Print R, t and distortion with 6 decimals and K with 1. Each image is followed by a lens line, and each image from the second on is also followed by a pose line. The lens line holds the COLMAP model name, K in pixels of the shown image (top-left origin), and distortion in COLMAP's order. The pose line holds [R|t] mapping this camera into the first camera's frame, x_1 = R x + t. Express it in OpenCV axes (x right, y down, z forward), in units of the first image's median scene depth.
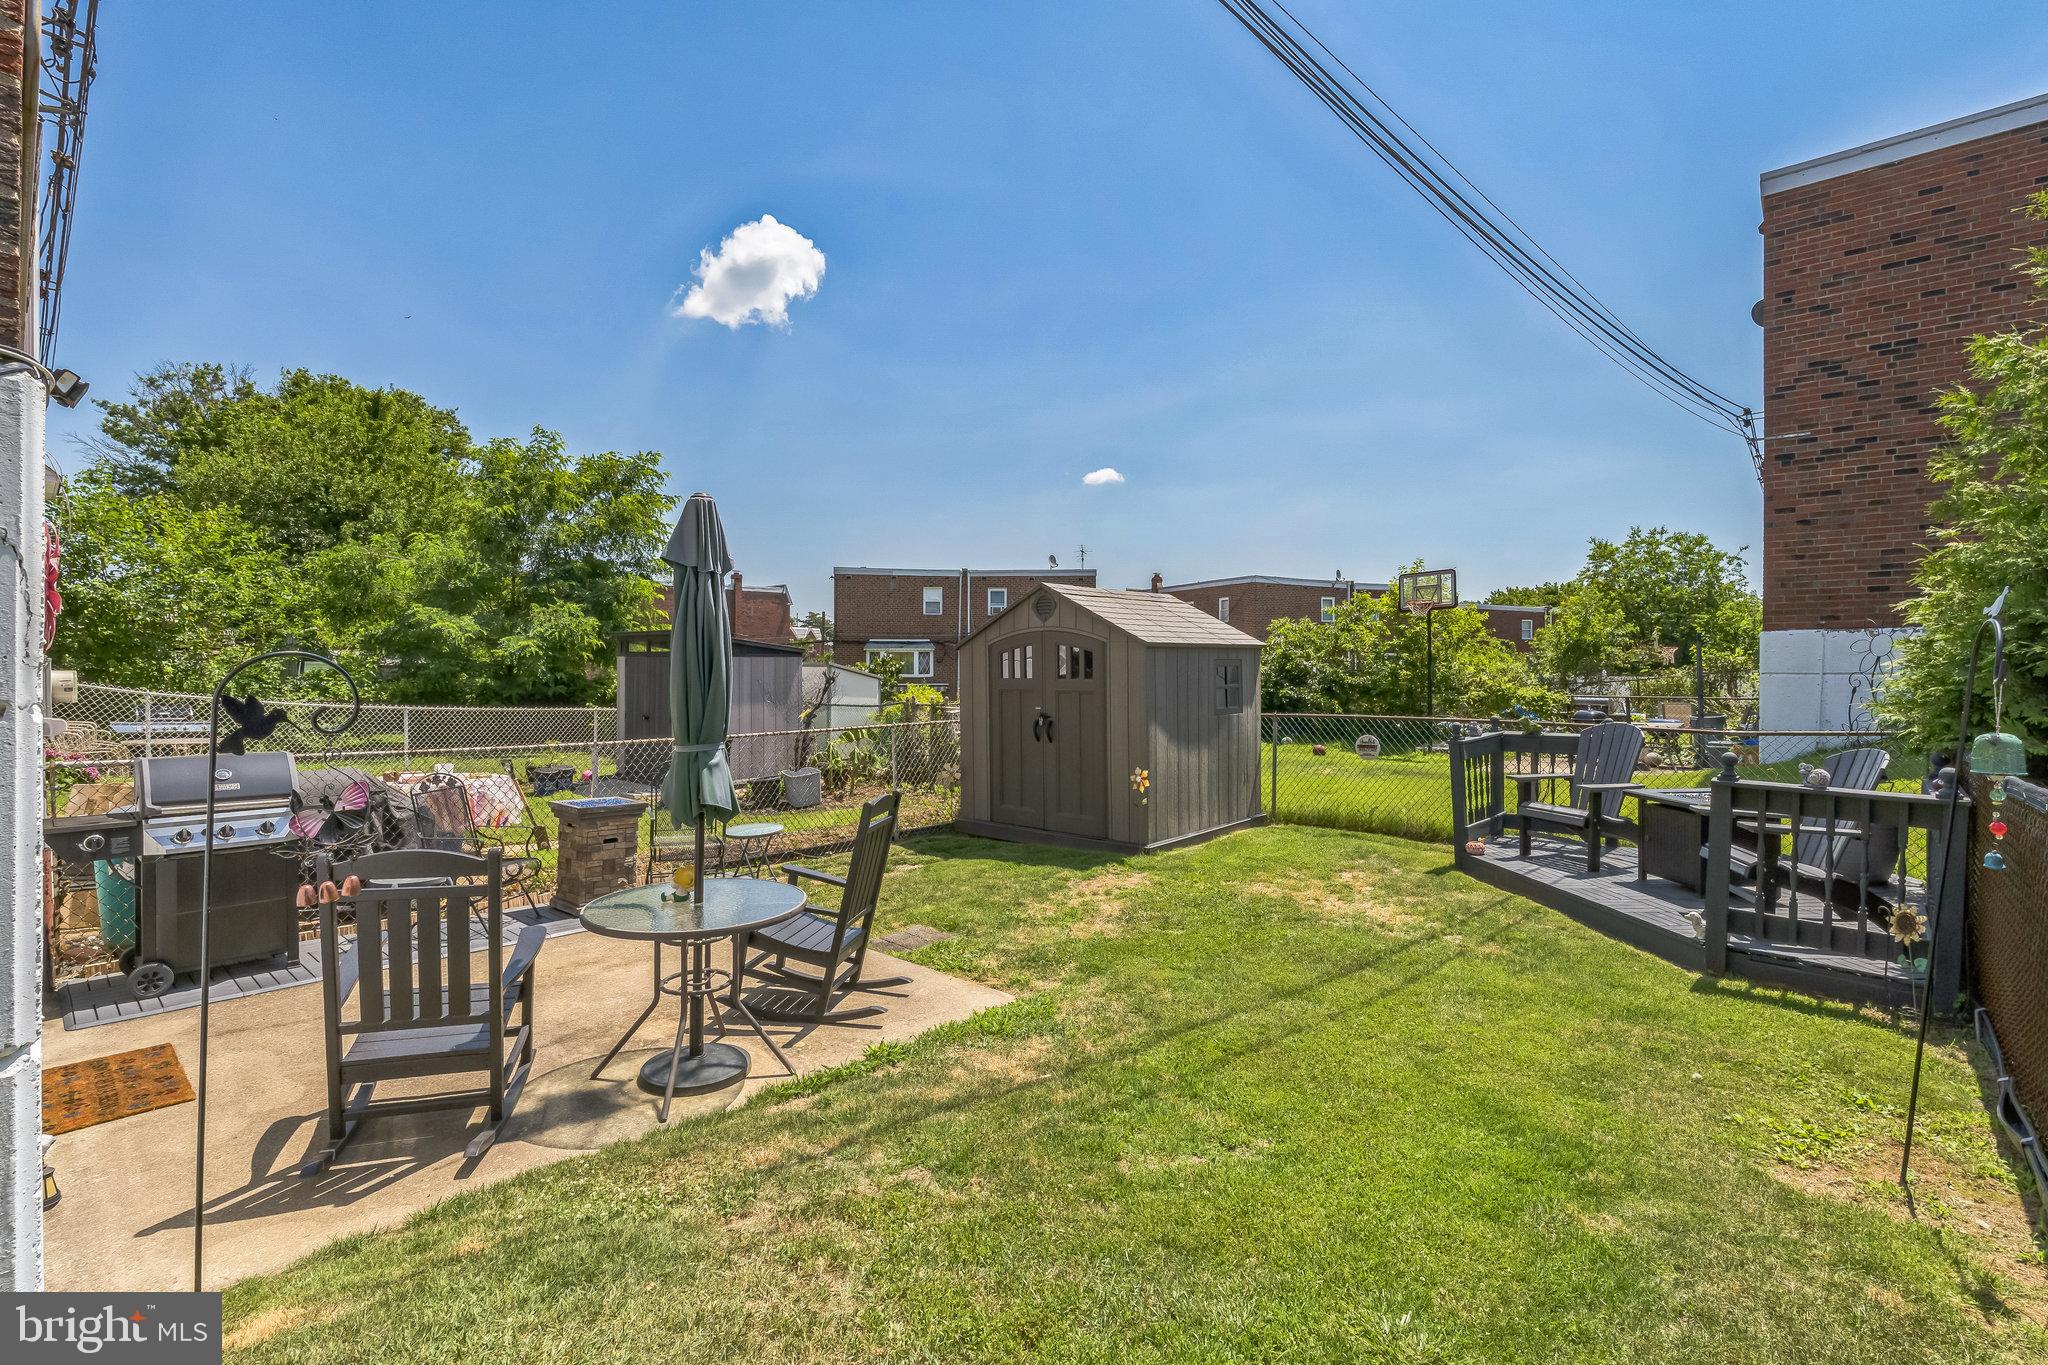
lens RADIAL K [[922.9, 0, 1024.0], [0, 922.9, 682.5], [0, 0, 1]] dist [-0.008356, 0.000637]
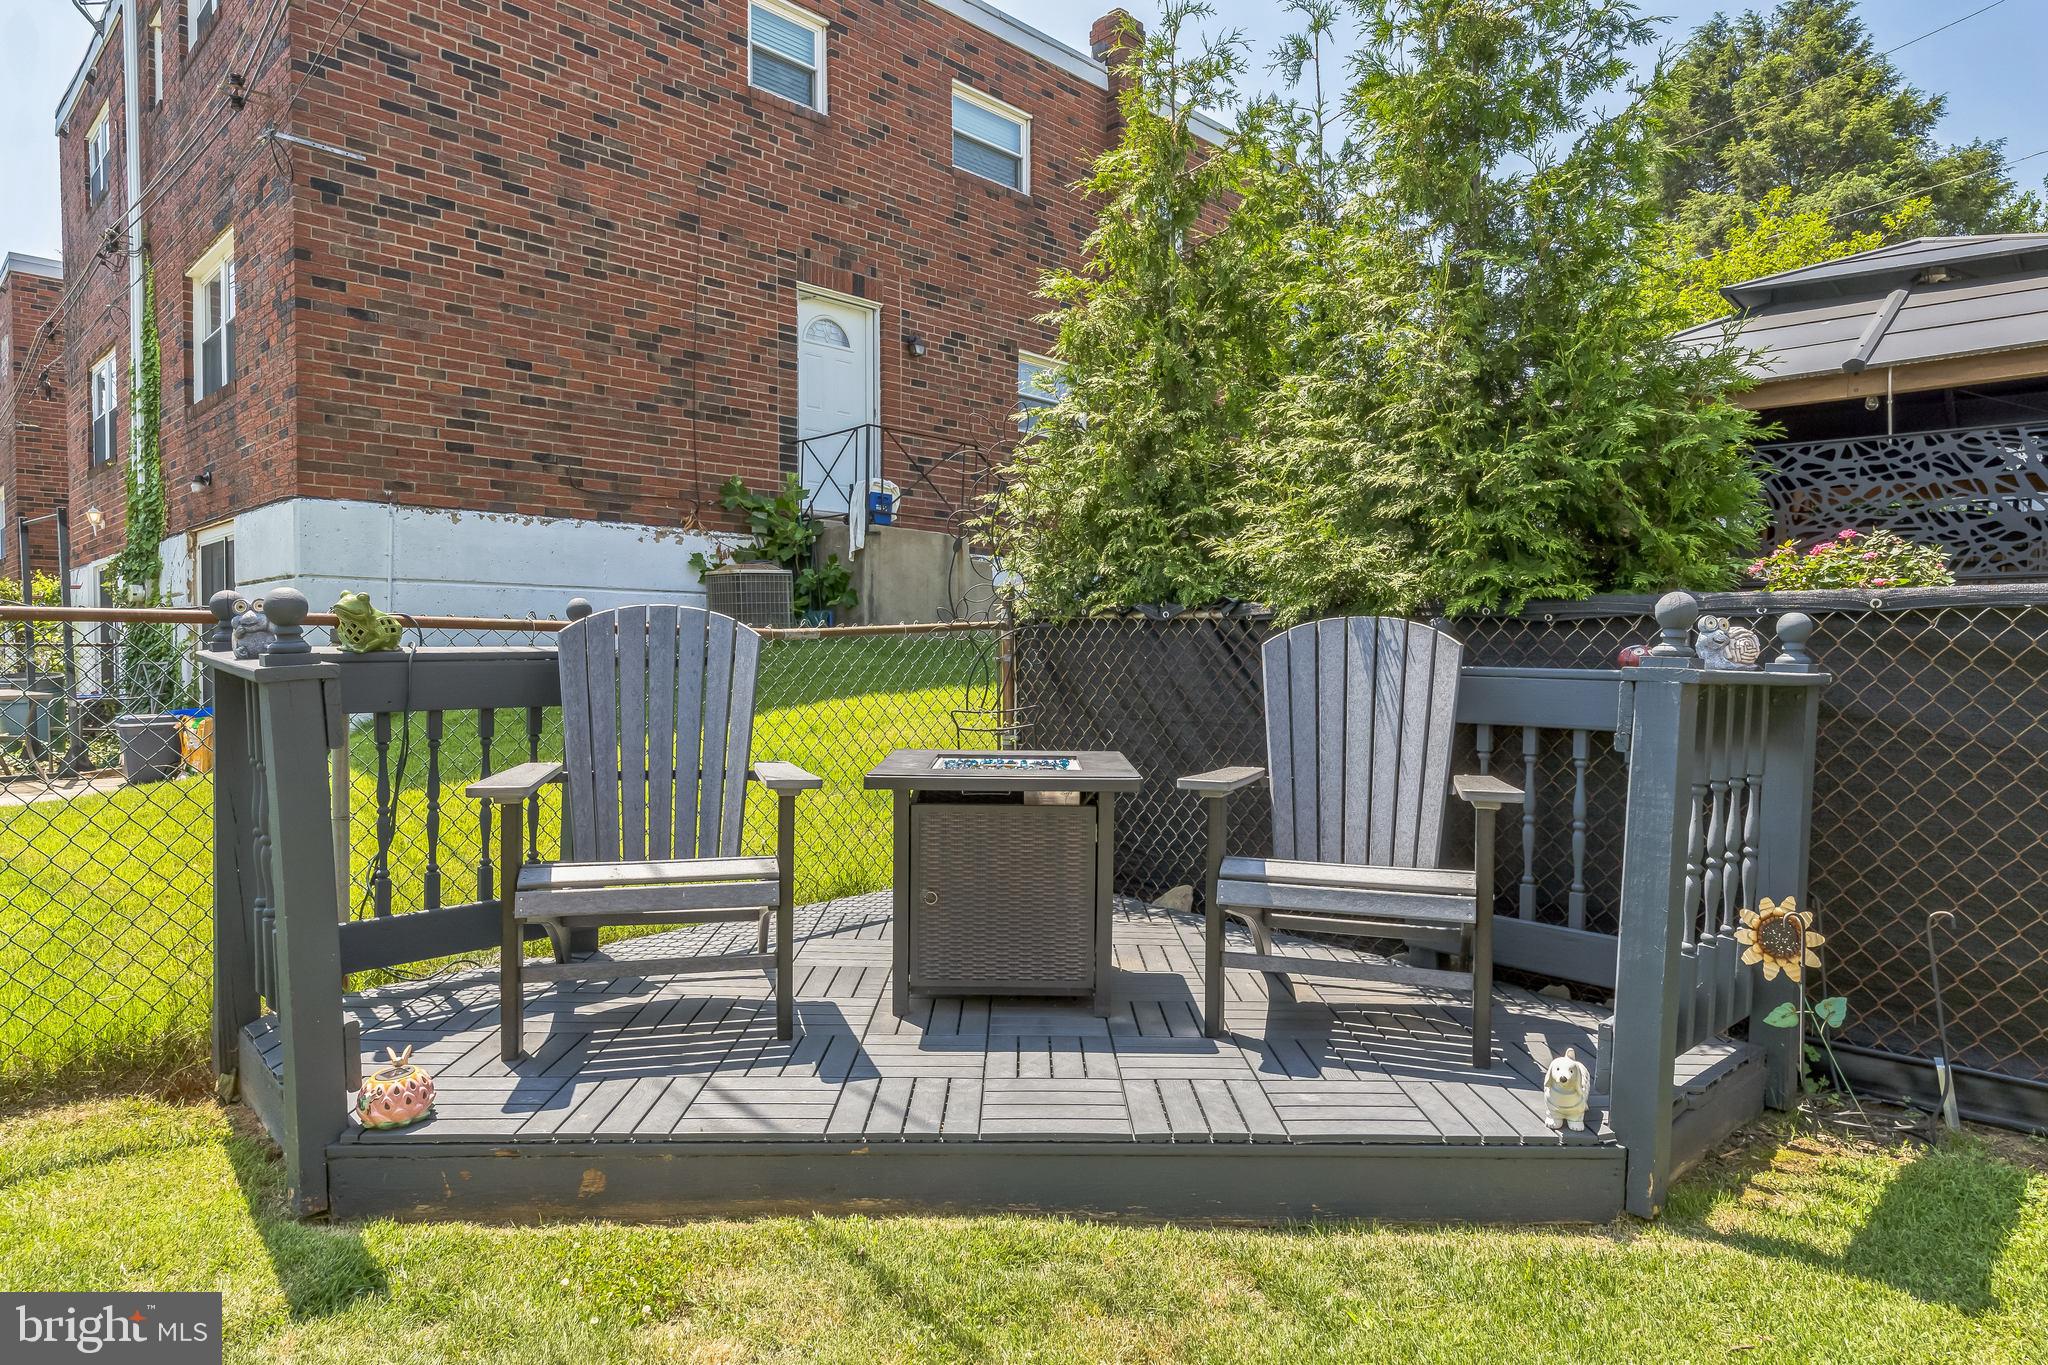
lens RADIAL K [[1185.3, 0, 1024.0], [0, 1185.3, 682.5], [0, 0, 1]] dist [0.001971, 0.001889]
pose [[0.051834, -0.026310, 0.998309, 0.130784], [0.016551, 0.999538, 0.025483, 0.044192], [-0.998519, 0.015202, 0.052246, 0.563262]]
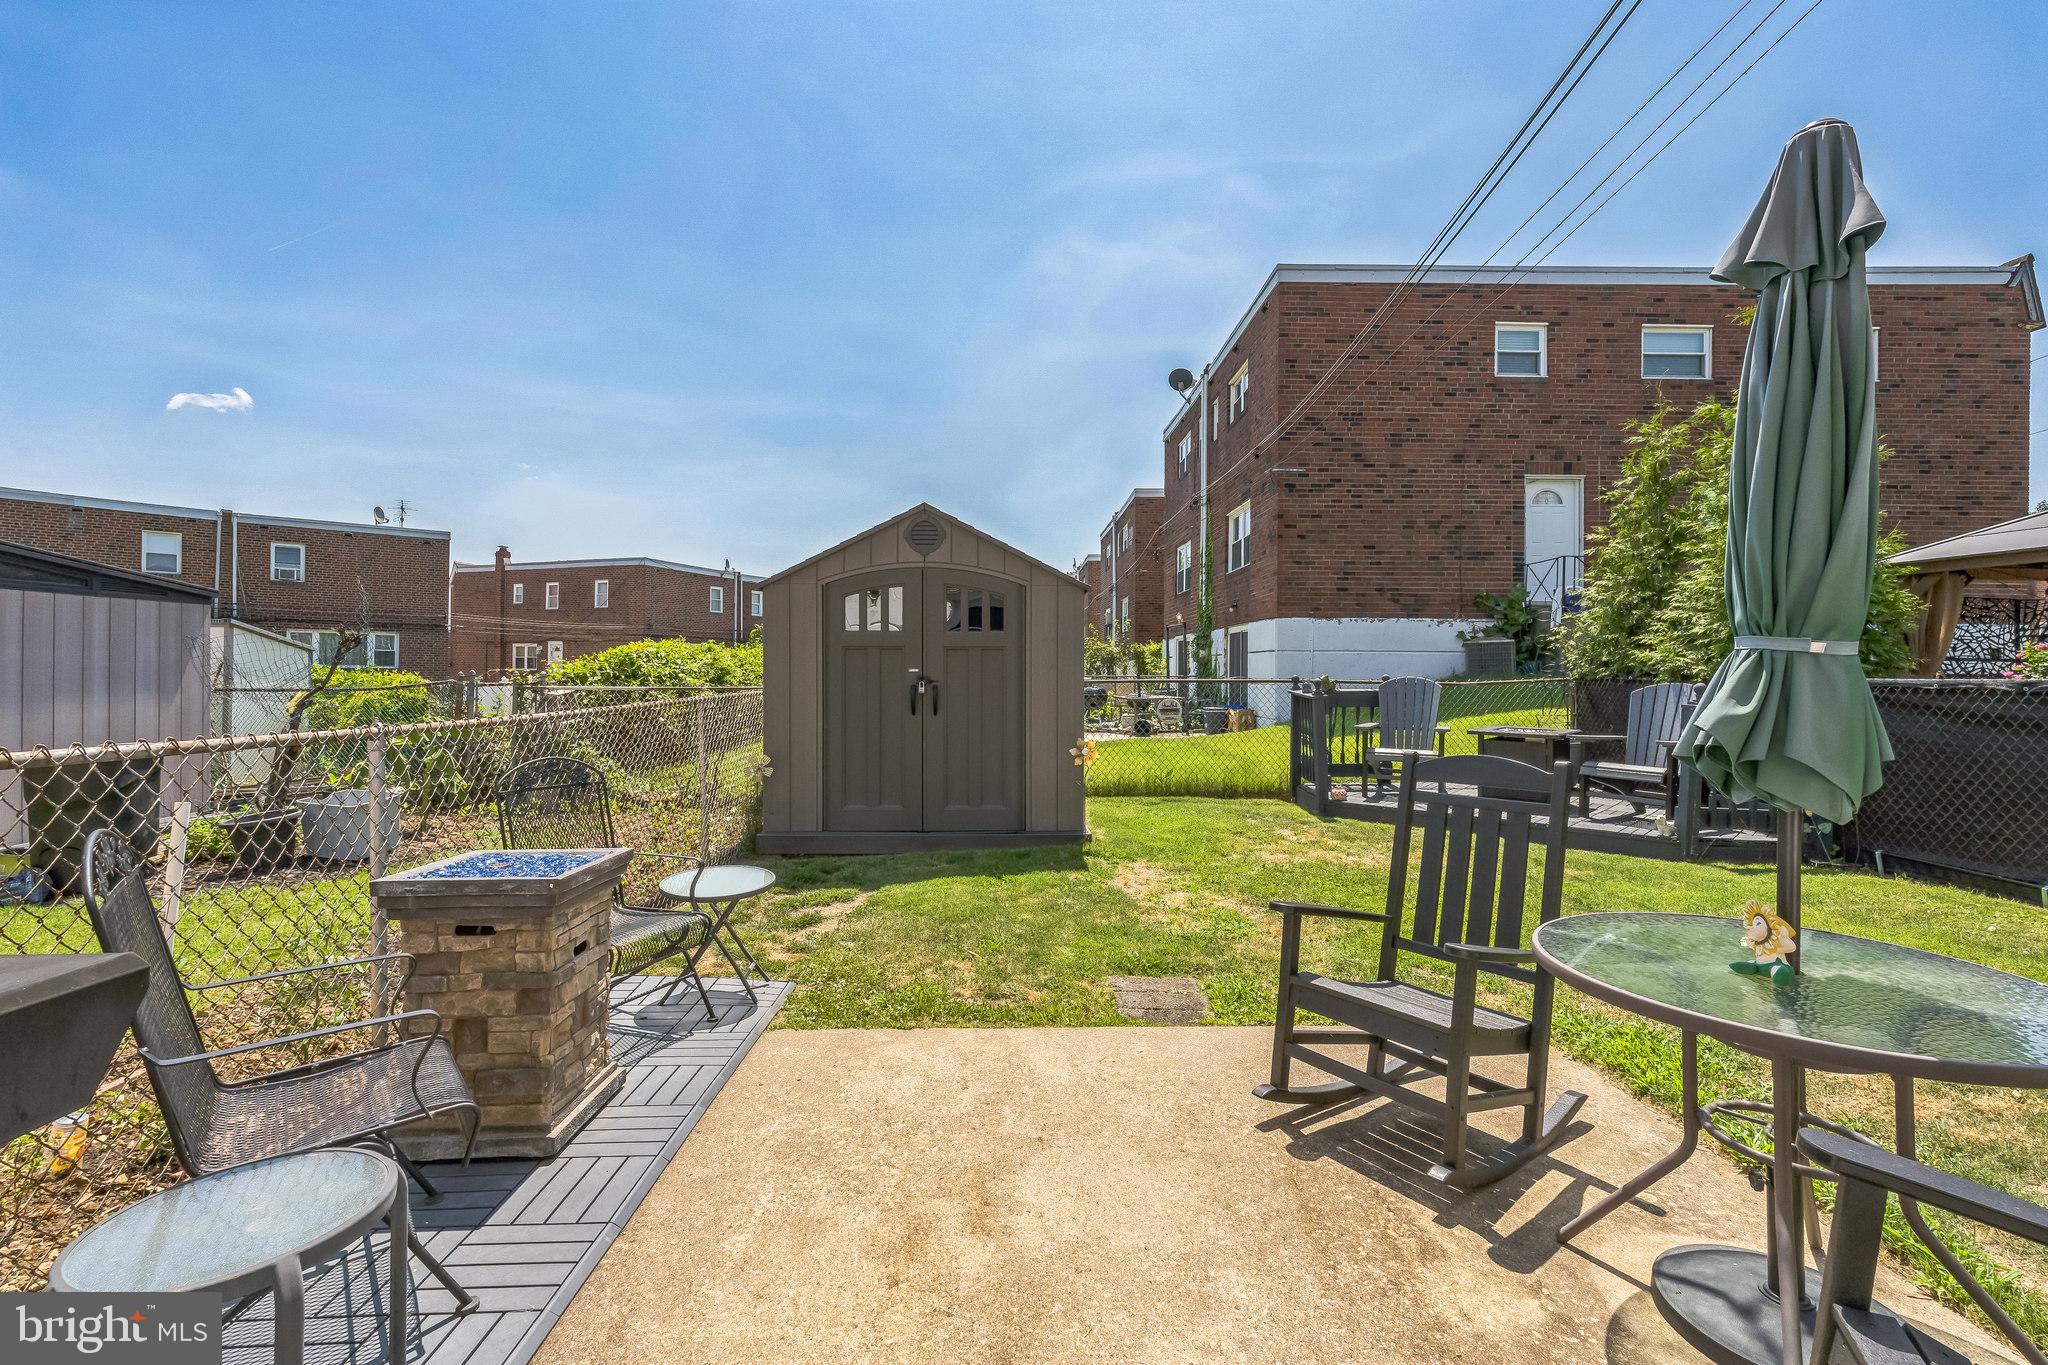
lens RADIAL K [[906.5, 0, 1022.5], [0, 906.5, 669.9], [0, 0, 1]] dist [0.011209, 0.000290]
pose [[0.728605, 0.002042, 0.684931, -0.348825], [0.007564, 0.999911, -0.011028, 0.029967], [-0.684892, 0.013216, 0.728524, 0.330468]]
